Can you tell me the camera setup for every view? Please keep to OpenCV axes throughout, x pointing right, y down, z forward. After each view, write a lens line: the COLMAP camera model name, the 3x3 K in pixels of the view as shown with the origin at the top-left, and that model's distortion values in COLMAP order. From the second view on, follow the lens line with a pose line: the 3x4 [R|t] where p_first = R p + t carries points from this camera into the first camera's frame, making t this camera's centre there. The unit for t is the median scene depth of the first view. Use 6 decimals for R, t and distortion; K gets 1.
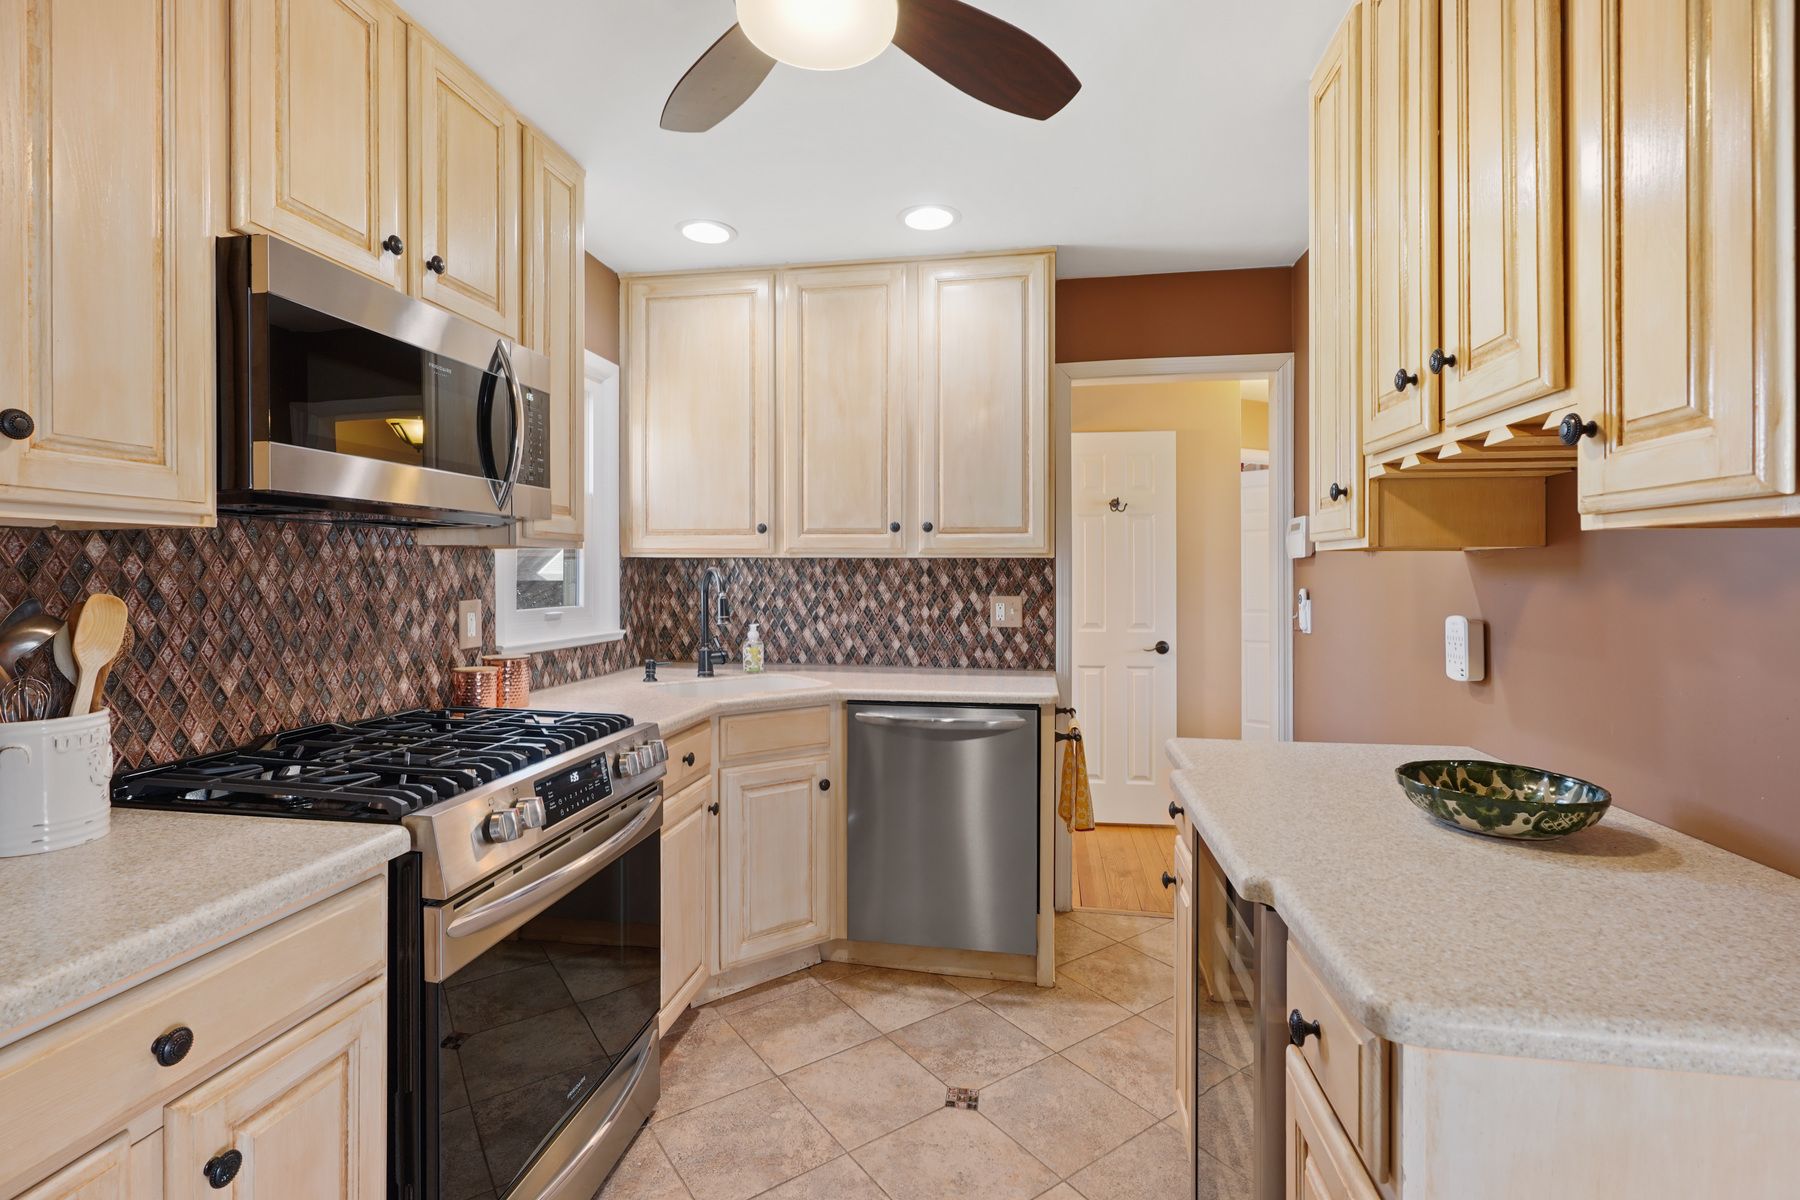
lens RADIAL K [[821.5, 0, 892.7], [0, 821.5, 575.5], [0, 0, 1]] dist [-0.013792, 0.004128]
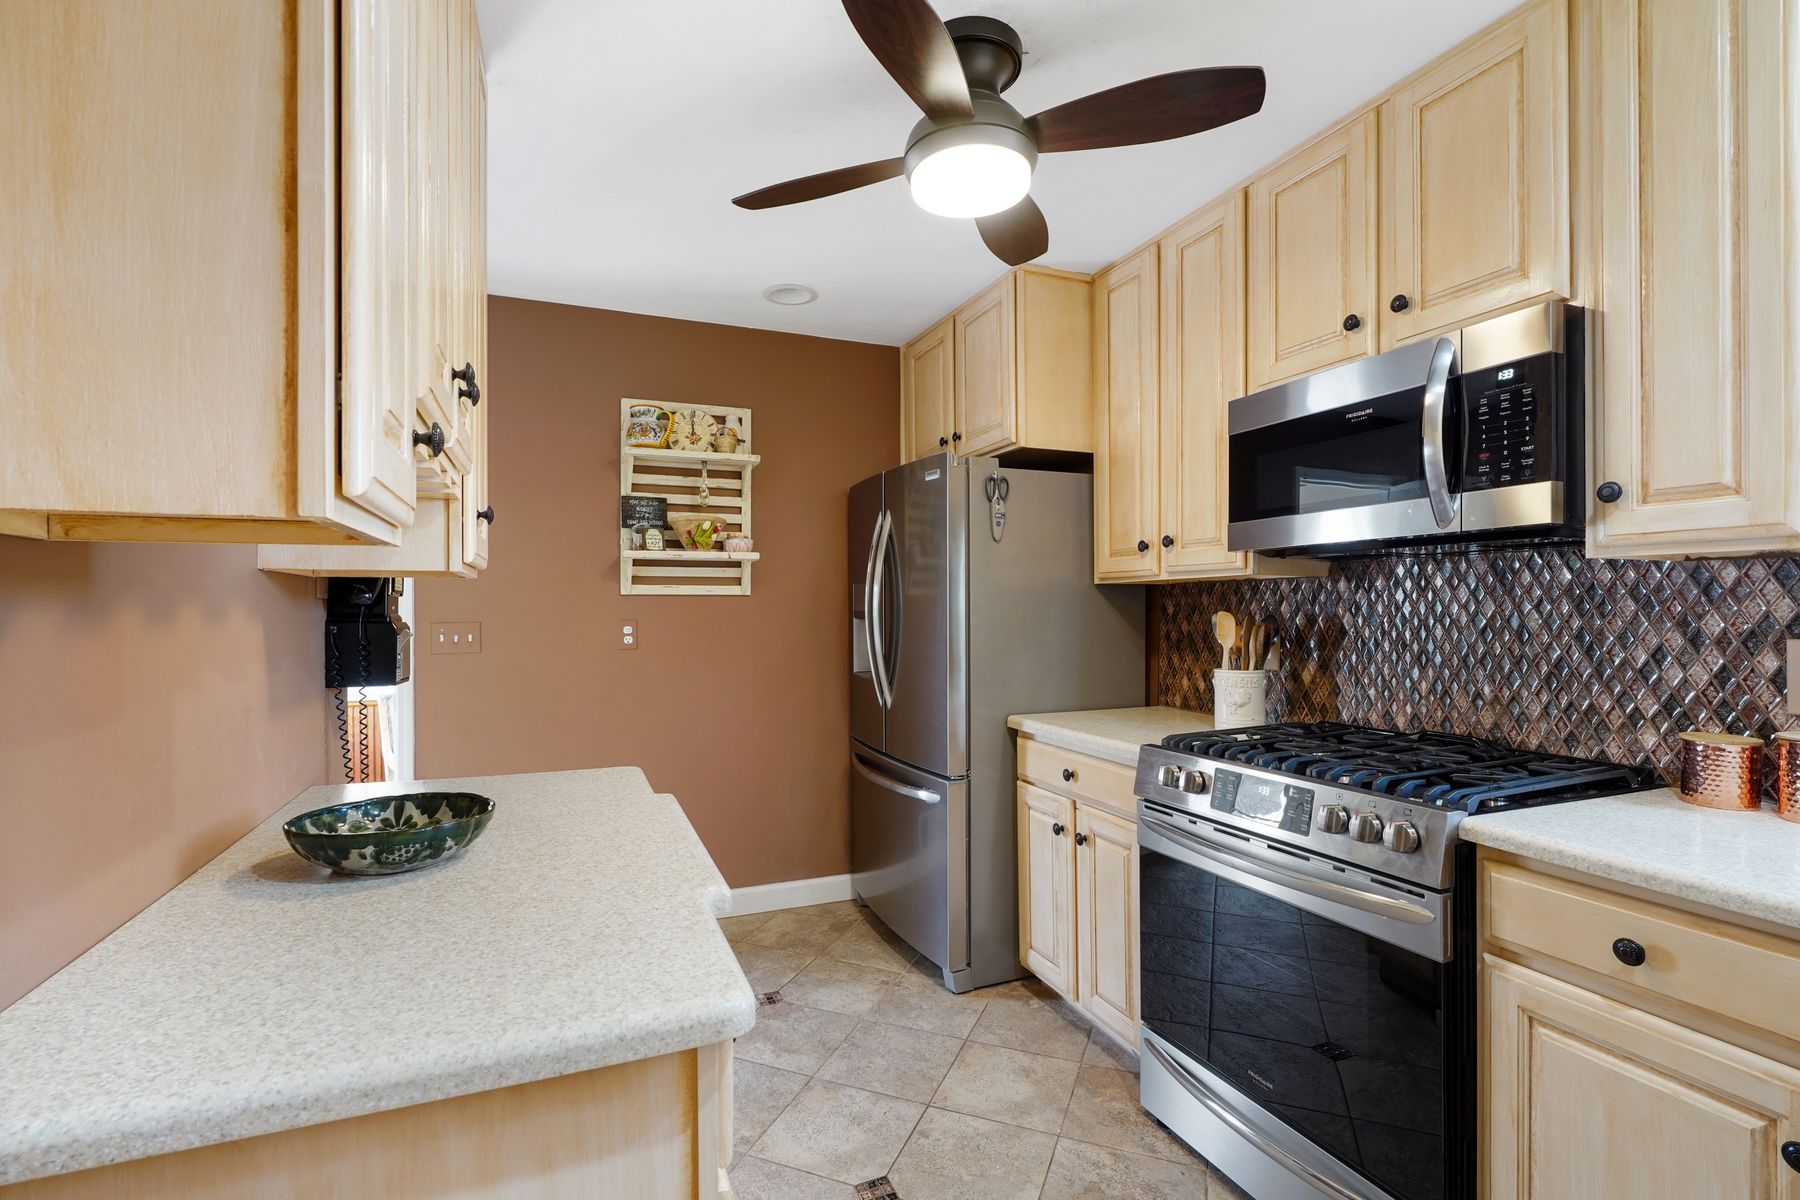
lens RADIAL K [[821.5, 0, 889.6], [0, 821.5, 613.5], [0, 0, 1]] dist [-0.013792, 0.004128]
pose [[-0.849279, 0.005114, -0.527920, 0.442509], [0.000453, 0.999960, 0.008957, 0.004862], [0.527944, 0.007368, -0.849247, 1.242129]]
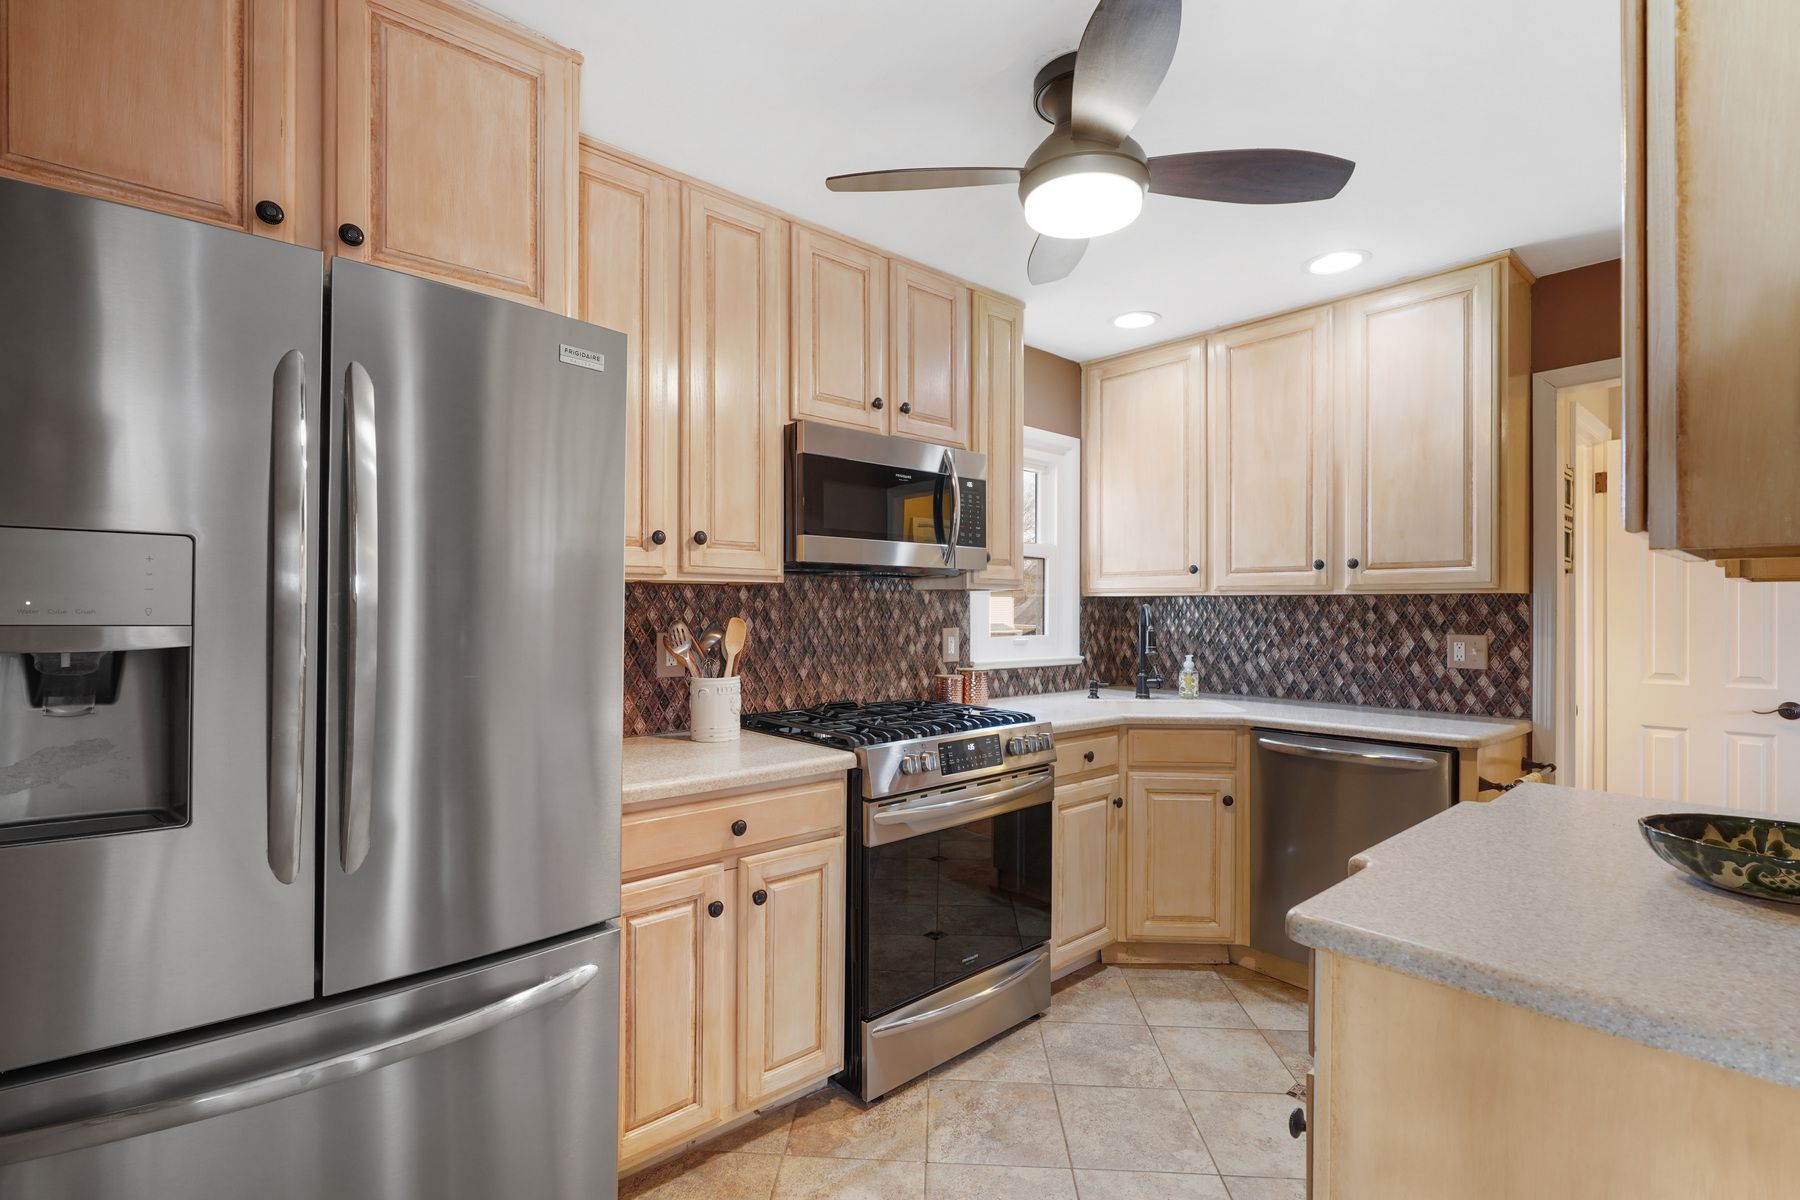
lens RADIAL K [[821.5, 0, 899.5], [0, 821.5, 613.5], [0, 0, 1]] dist [-0.013792, 0.004128]
pose [[0.780652, 0.004026, -0.624953, 0.324624], [-0.004518, 0.999989, 0.000798, 0.004997], [0.624950, 0.002200, 0.780662, -0.173917]]
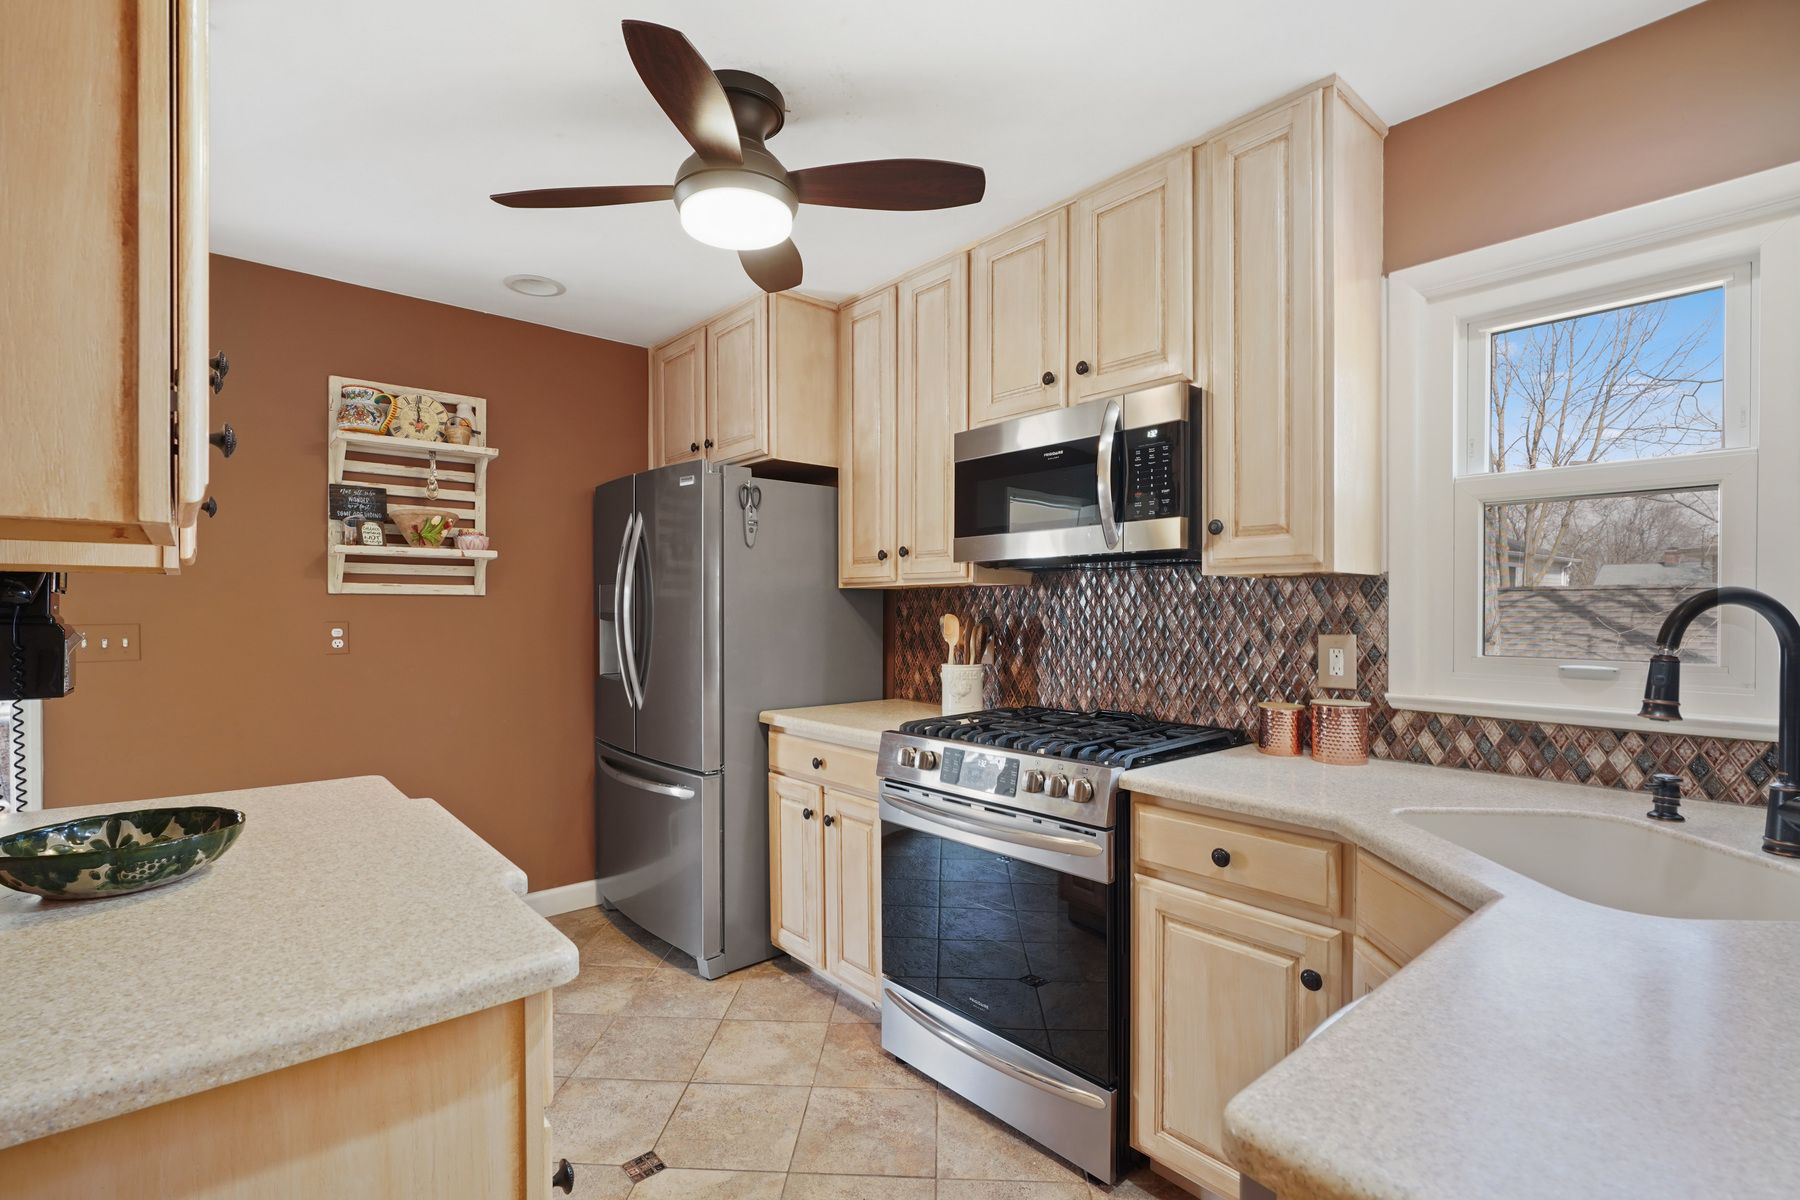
lens RADIAL K [[821.5, 0, 902.4], [0, 821.5, 618.2], [0, 0, 1]] dist [-0.013792, 0.004128]
pose [[-0.629130, 0.006326, -0.777274, 0.518501], [-0.004682, 0.999918, 0.011928, 0.003818], [0.777286, 0.011144, -0.629049, 1.290133]]
